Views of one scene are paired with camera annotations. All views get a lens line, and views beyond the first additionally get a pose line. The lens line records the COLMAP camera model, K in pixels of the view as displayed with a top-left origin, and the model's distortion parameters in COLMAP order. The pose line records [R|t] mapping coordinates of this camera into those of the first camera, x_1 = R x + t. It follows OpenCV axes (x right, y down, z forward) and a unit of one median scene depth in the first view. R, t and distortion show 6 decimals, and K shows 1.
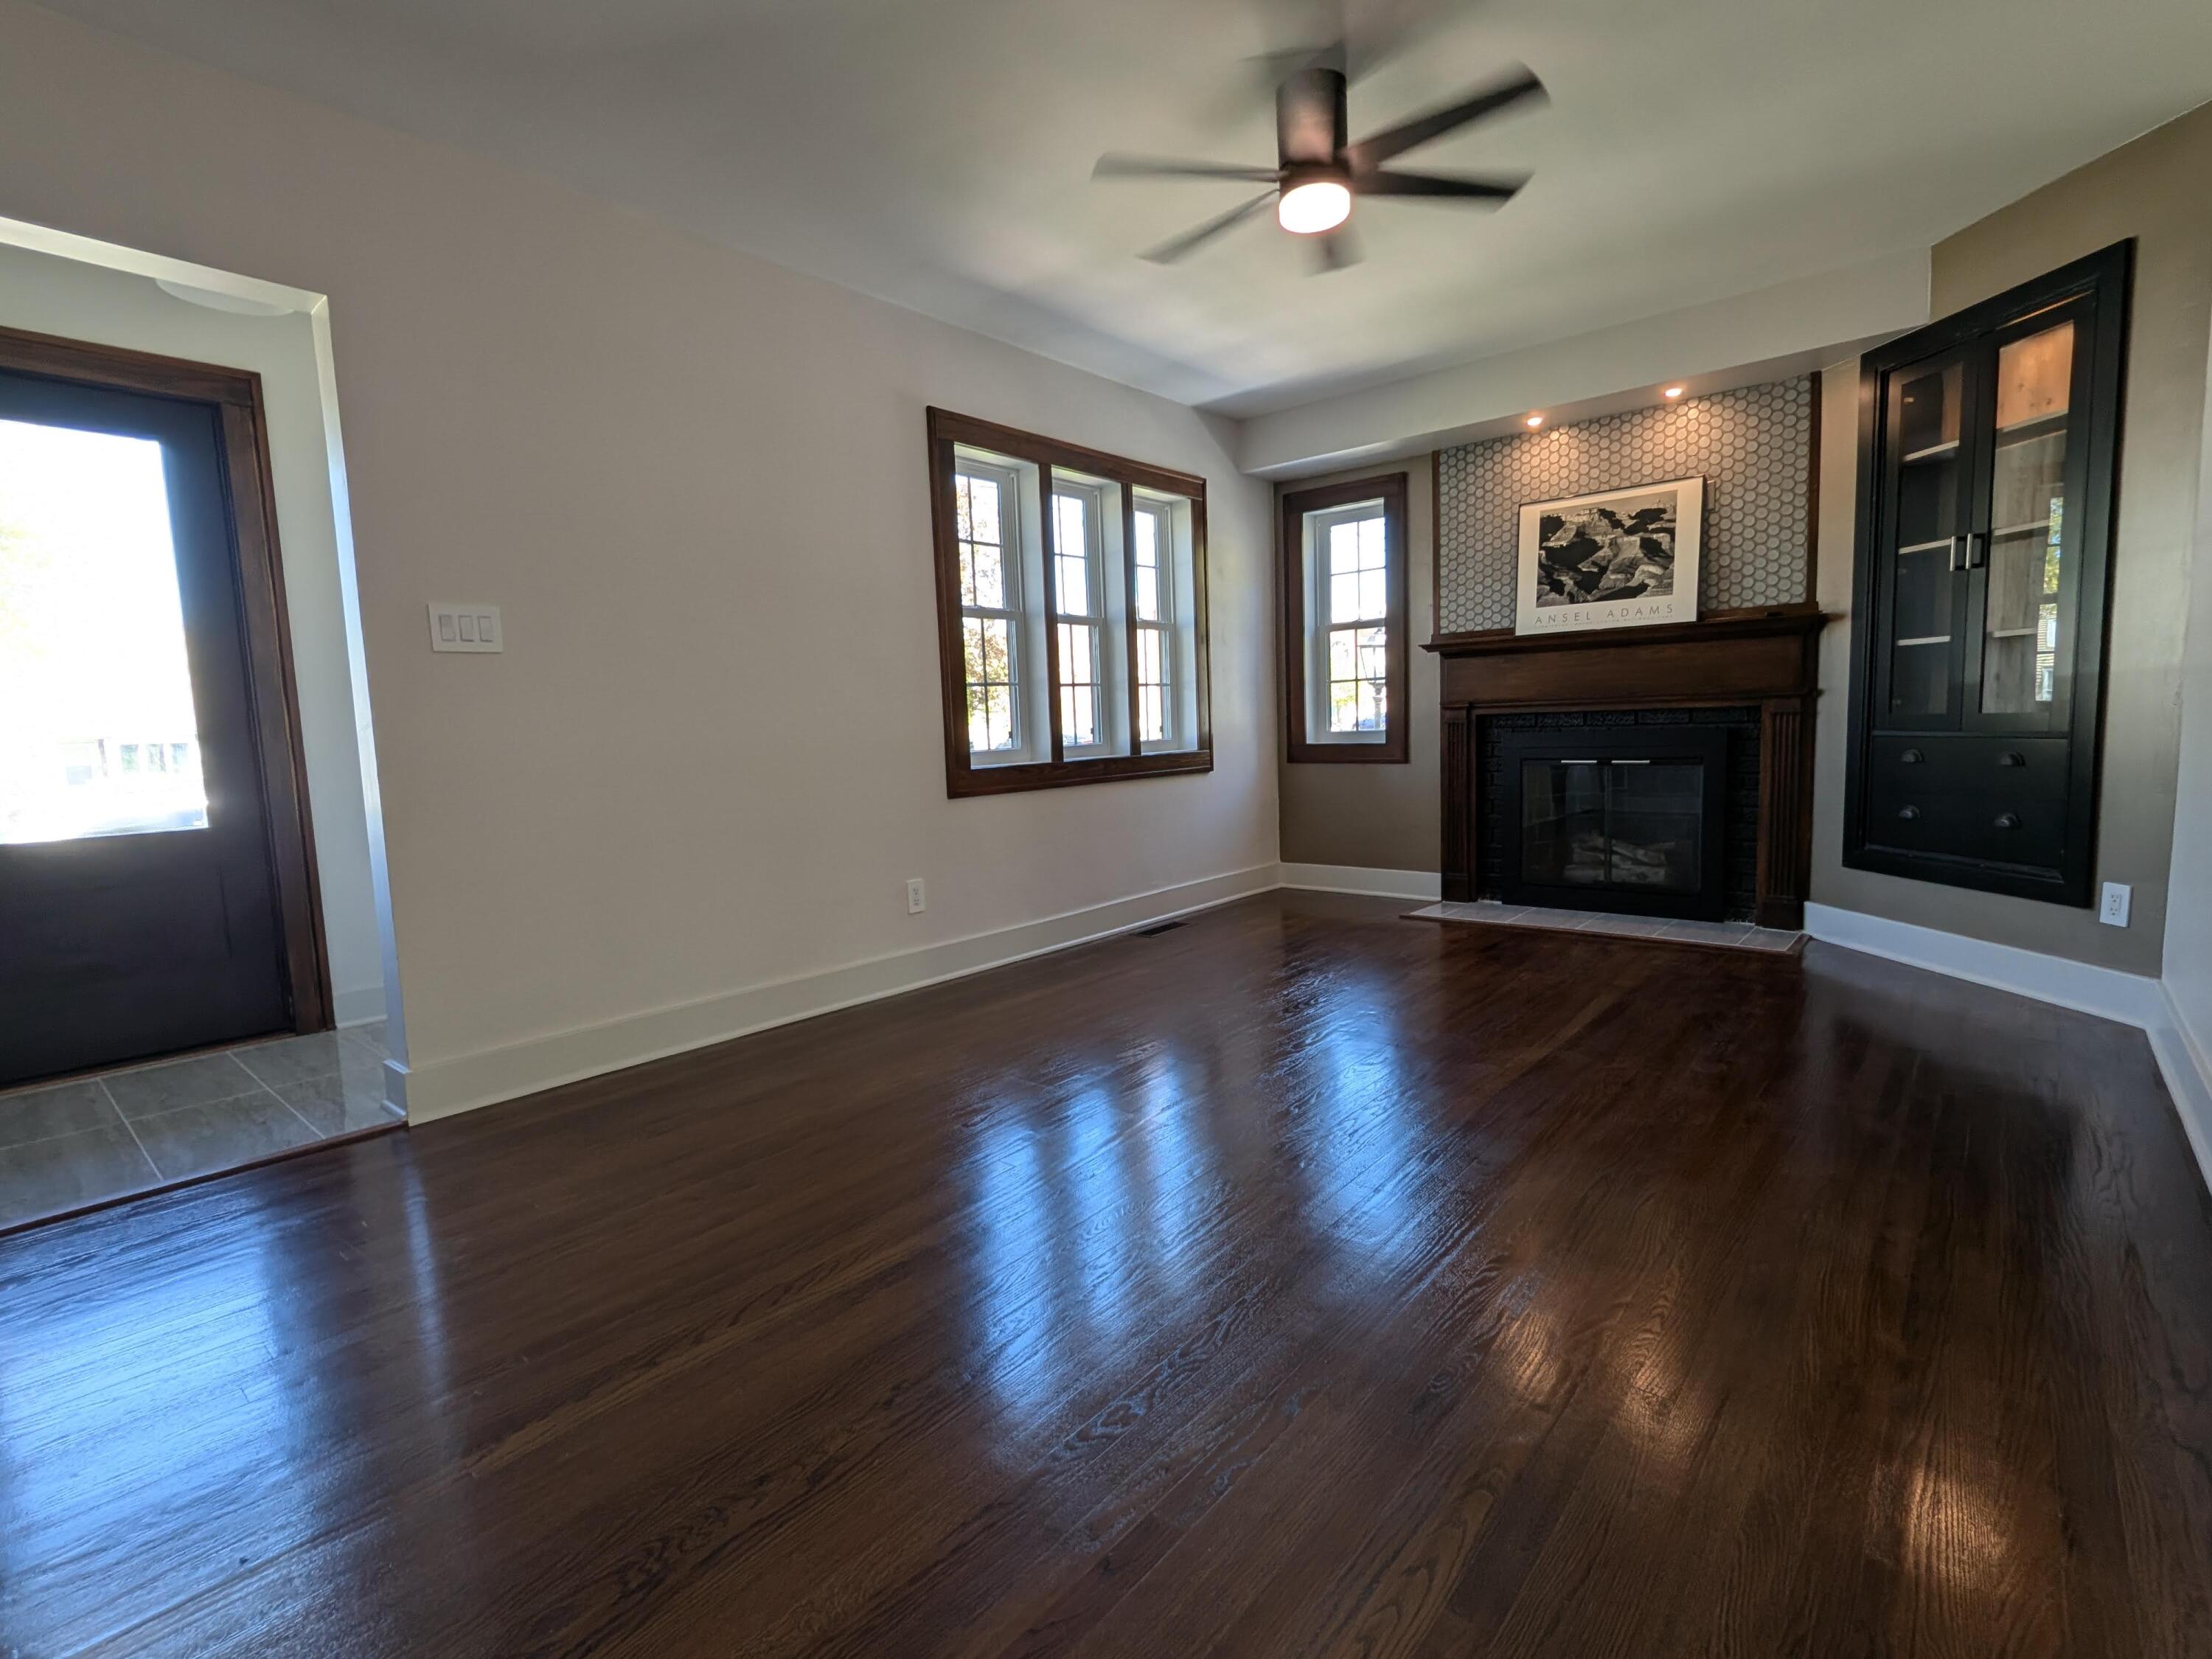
lens RADIAL K [[1036.5, 0, 1103.0], [0, 1036.5, 834.8], [0, 0, 1]] dist [-0.000919, -0.000700]
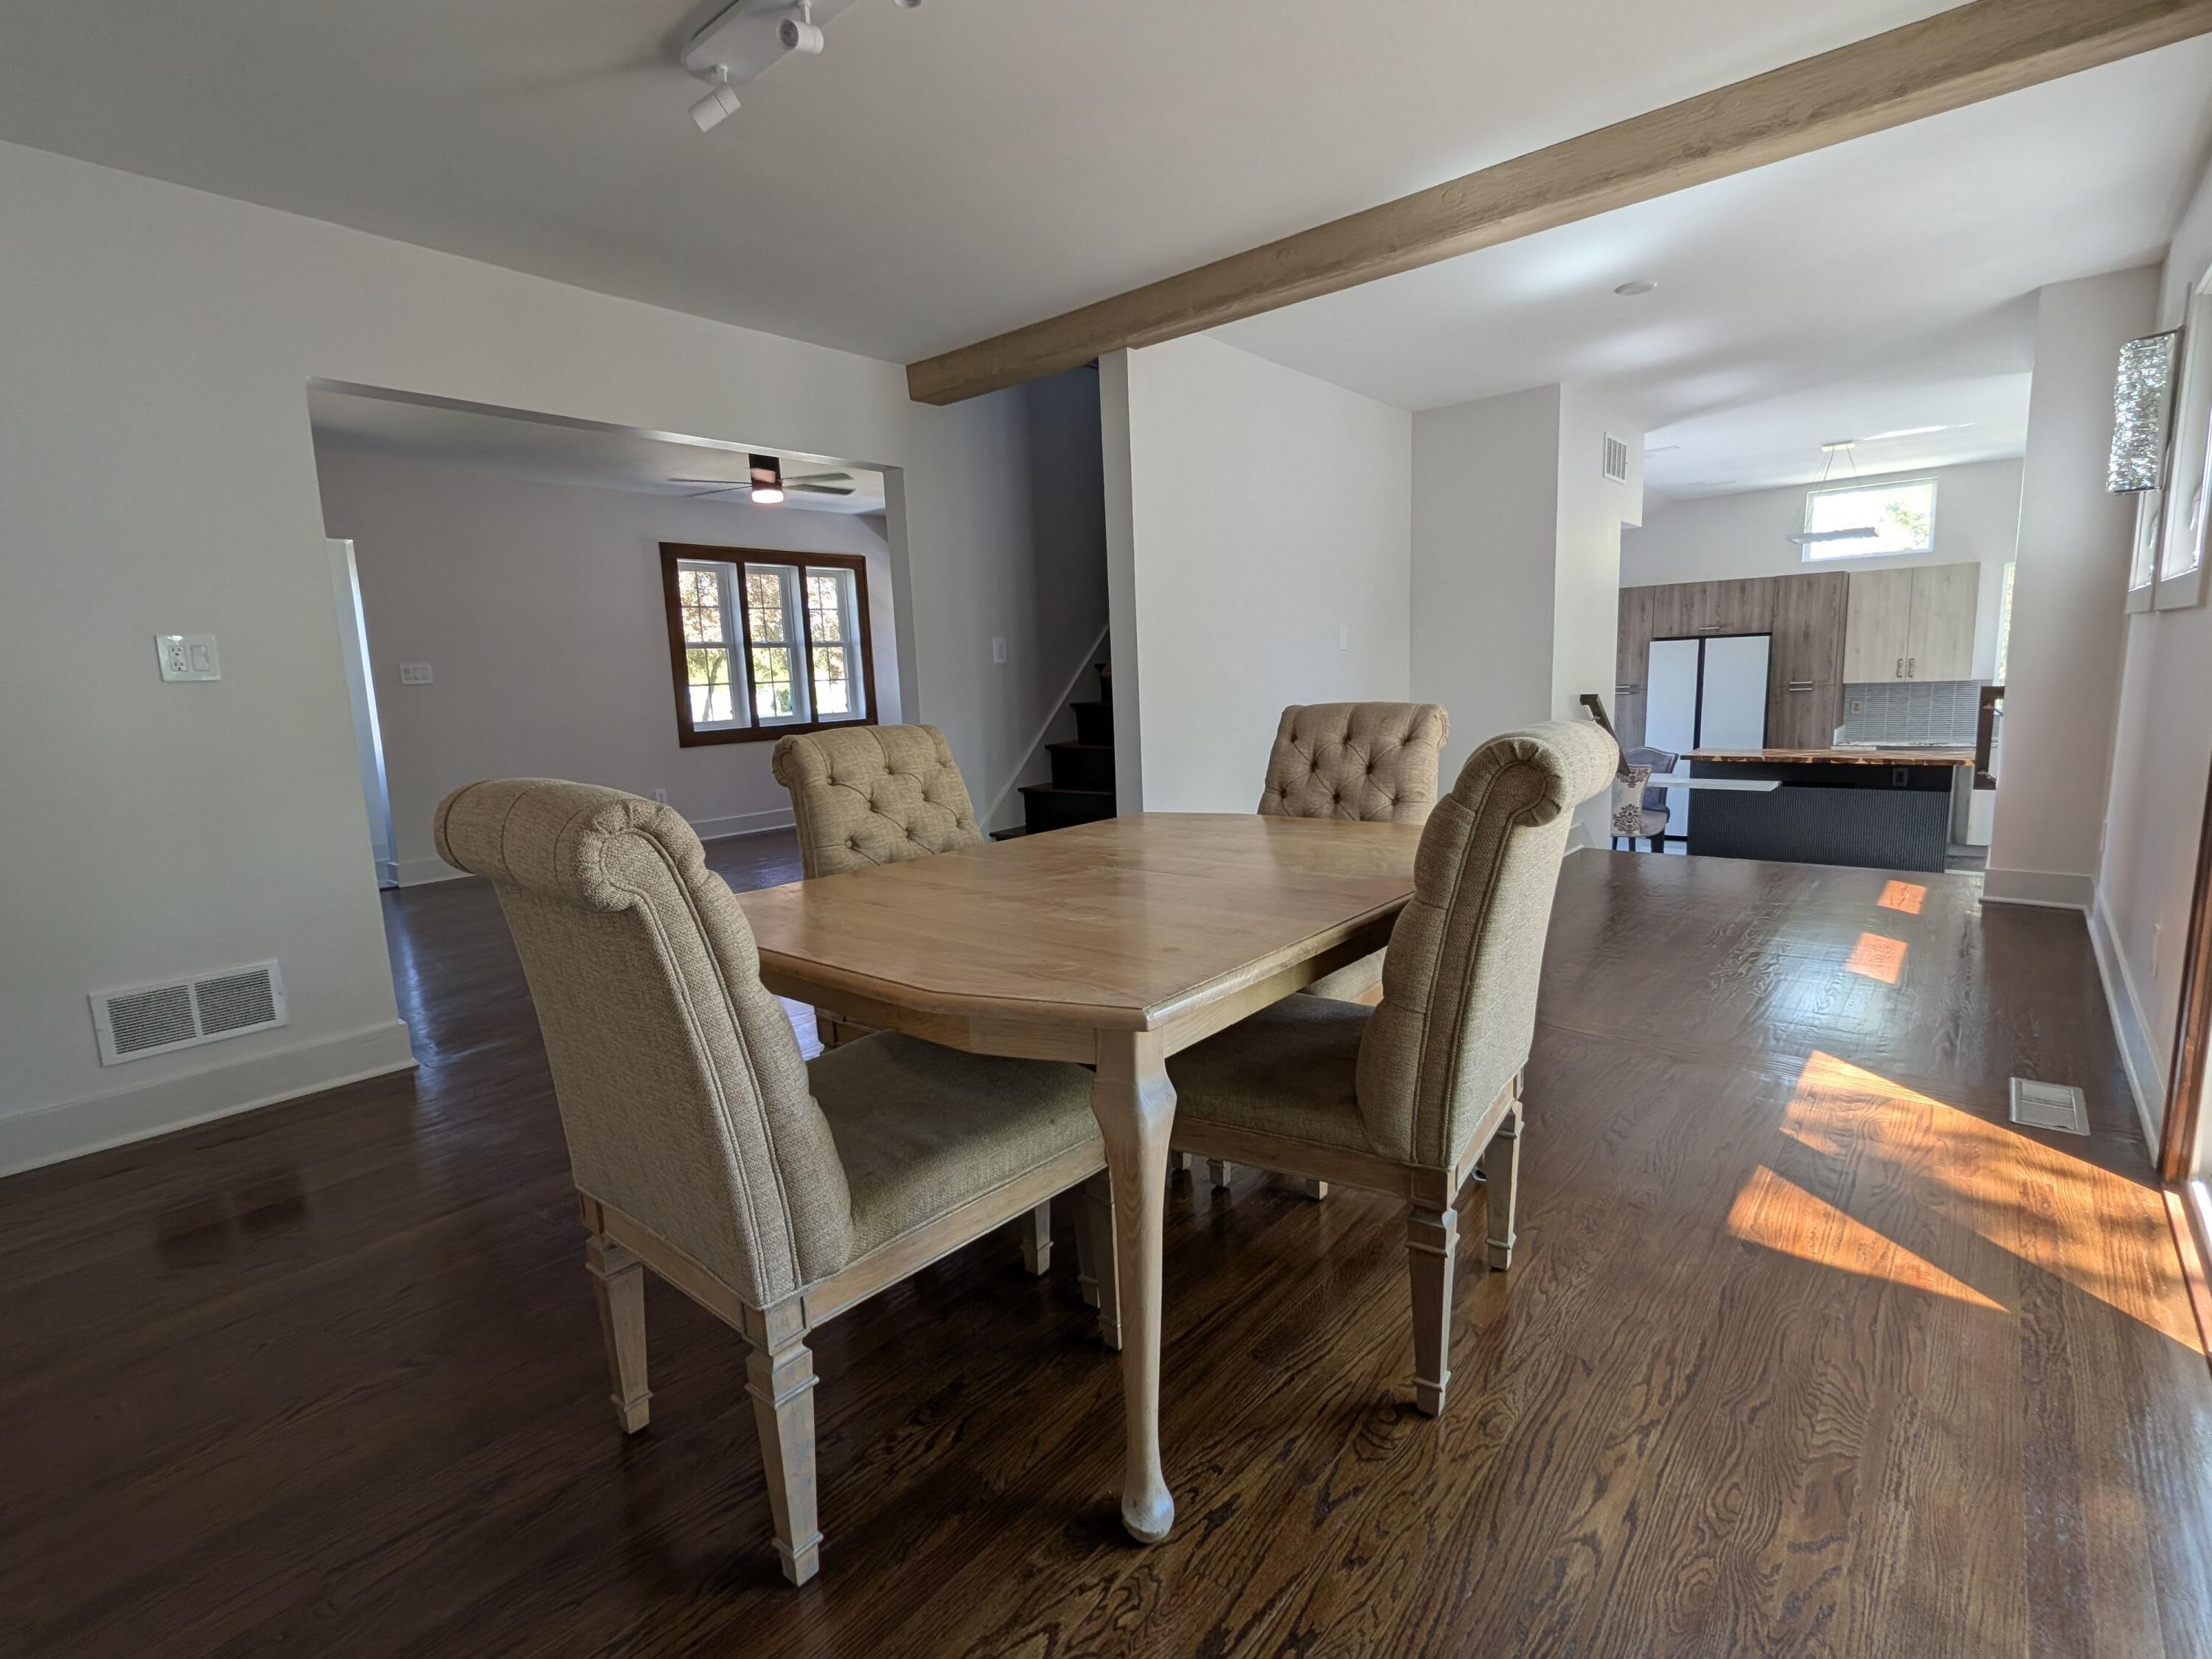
lens RADIAL K [[1036.5, 0, 1094.9], [0, 1036.5, 835.5], [0, 0, 1]] dist [-0.000919, -0.000700]
pose [[0.999965, 0.001695, -0.008187, 0.591913], [-0.001276, 0.998700, 0.050959, 0.026637], [0.008263, -0.050947, 0.998667, -0.846742]]
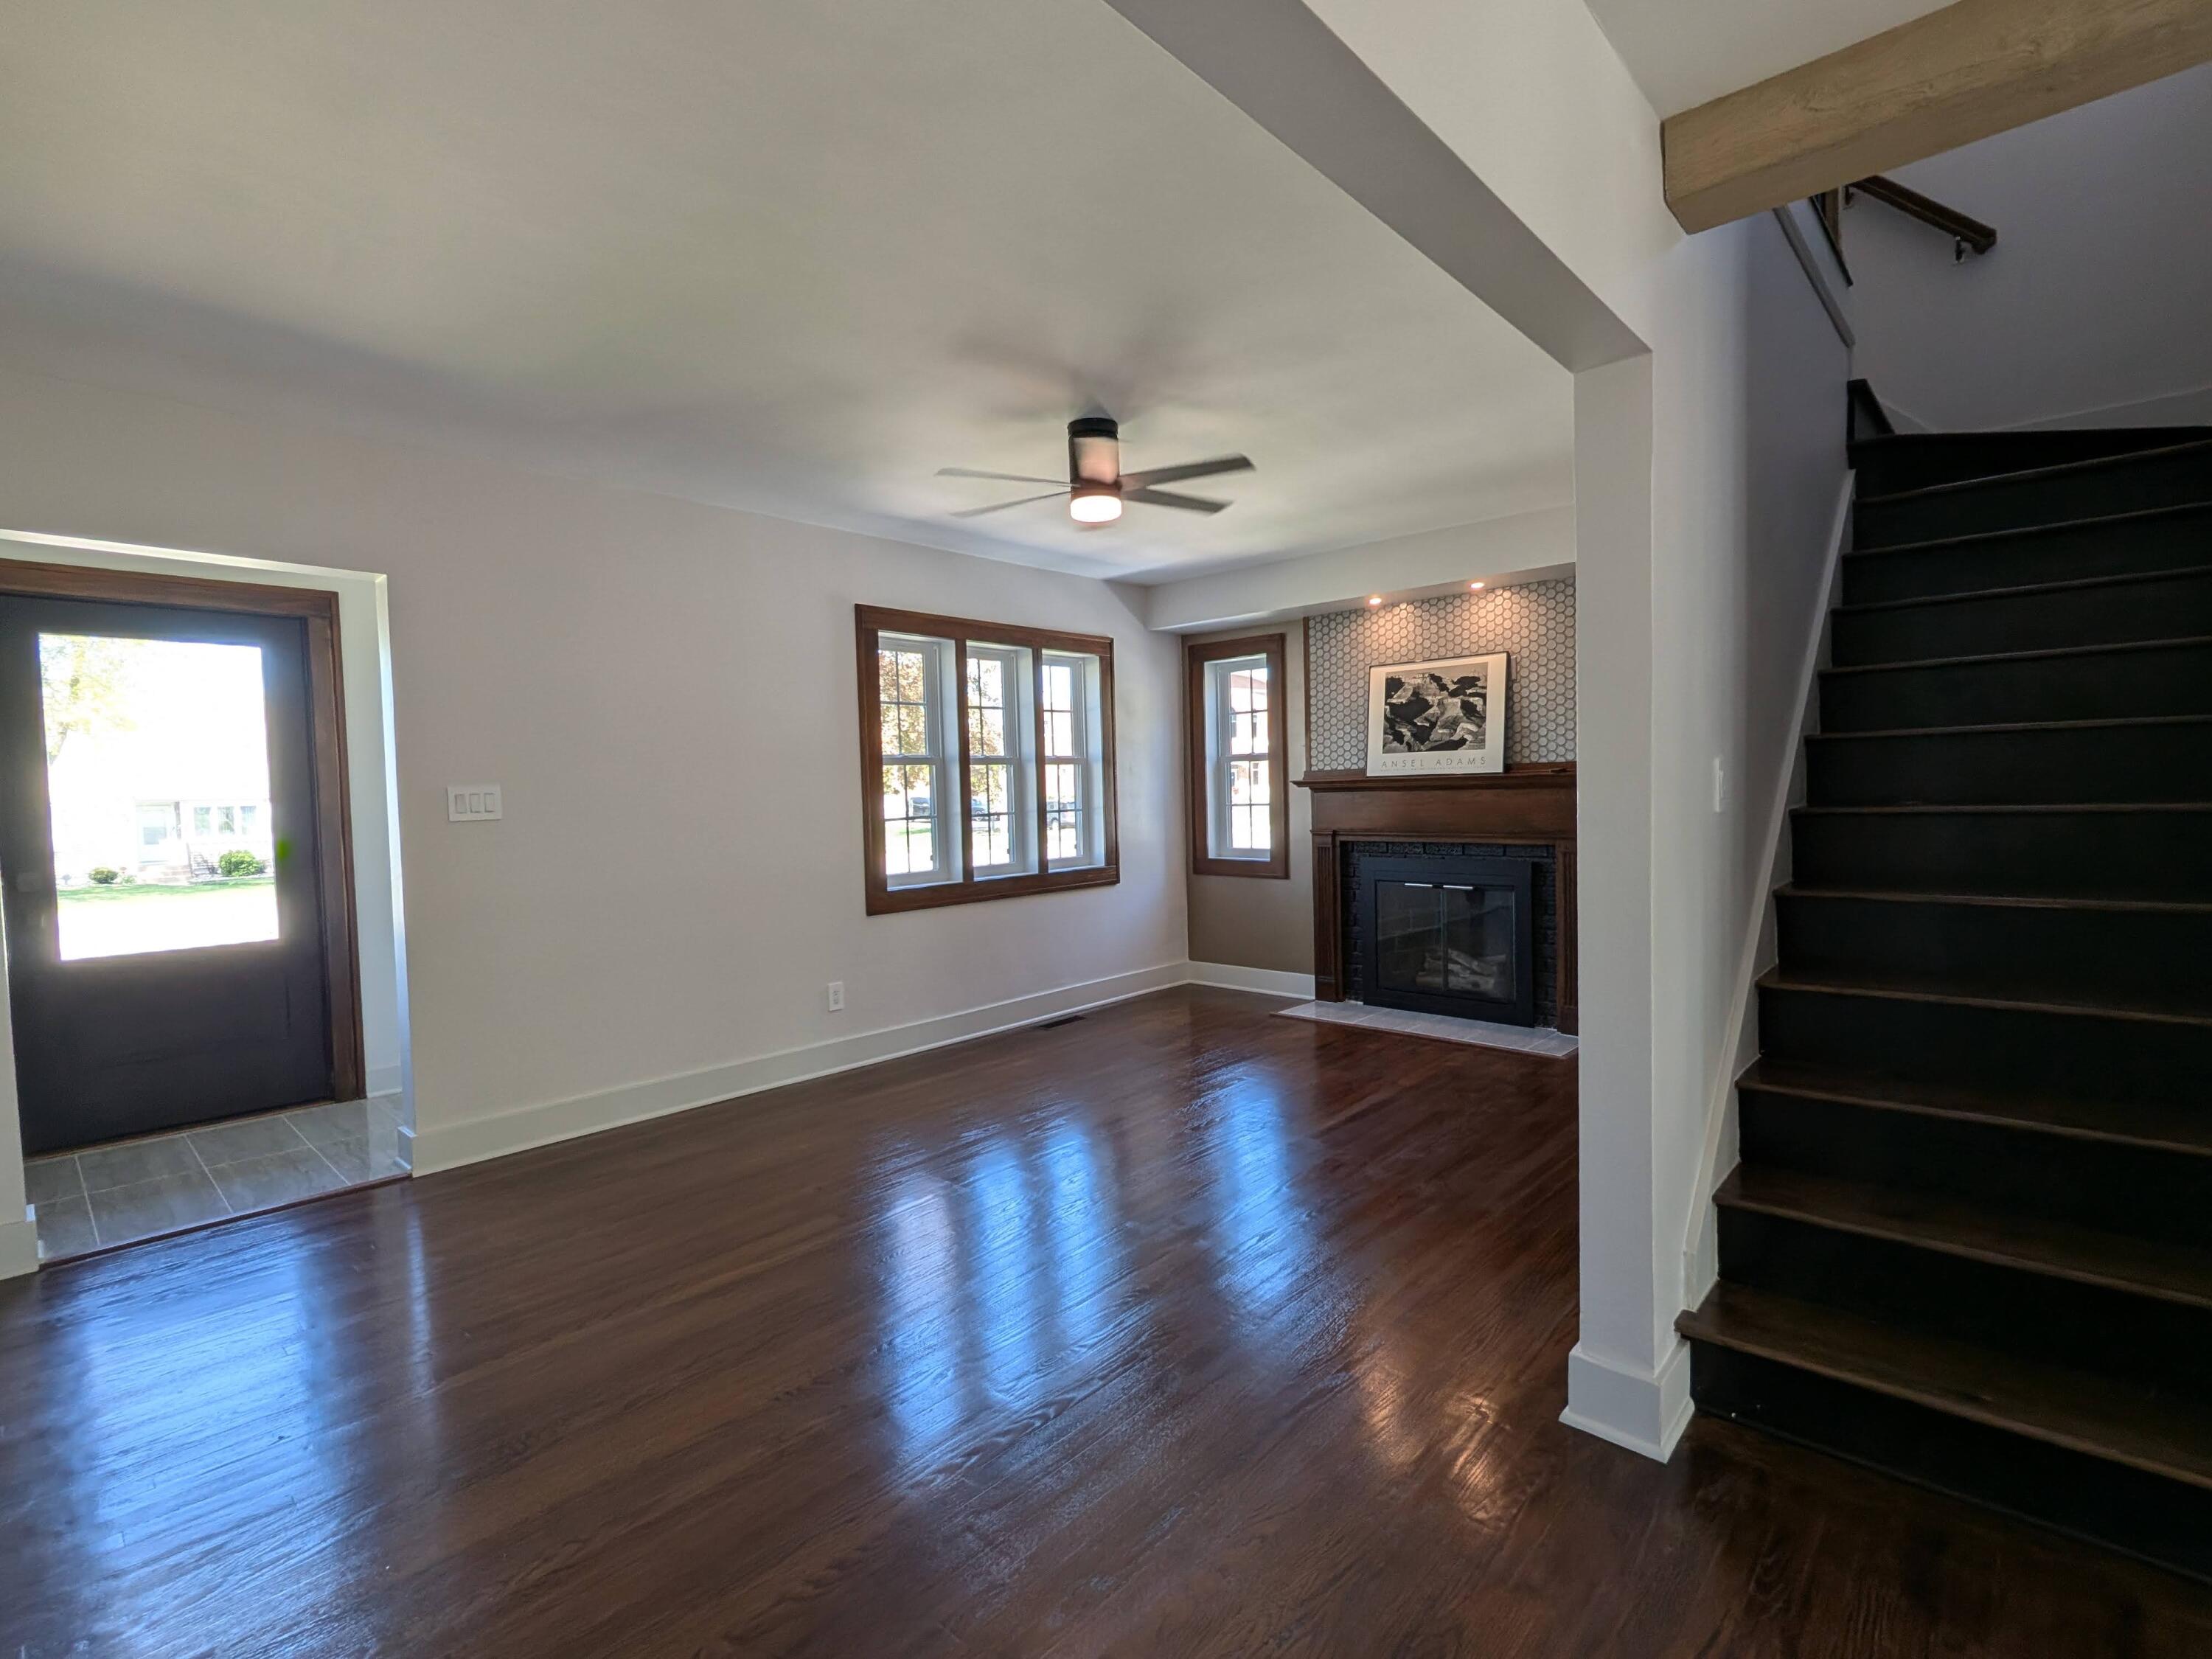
lens RADIAL K [[1036.5, 0, 1106.3], [0, 1036.5, 835.6], [0, 0, 1]] dist [-0.000919, -0.000700]
pose [[0.999349, 0.012777, -0.033733, 0.163338], [-0.014808, 0.998048, -0.060664, -0.056288], [0.032892, 0.061124, 0.997588, -0.204304]]
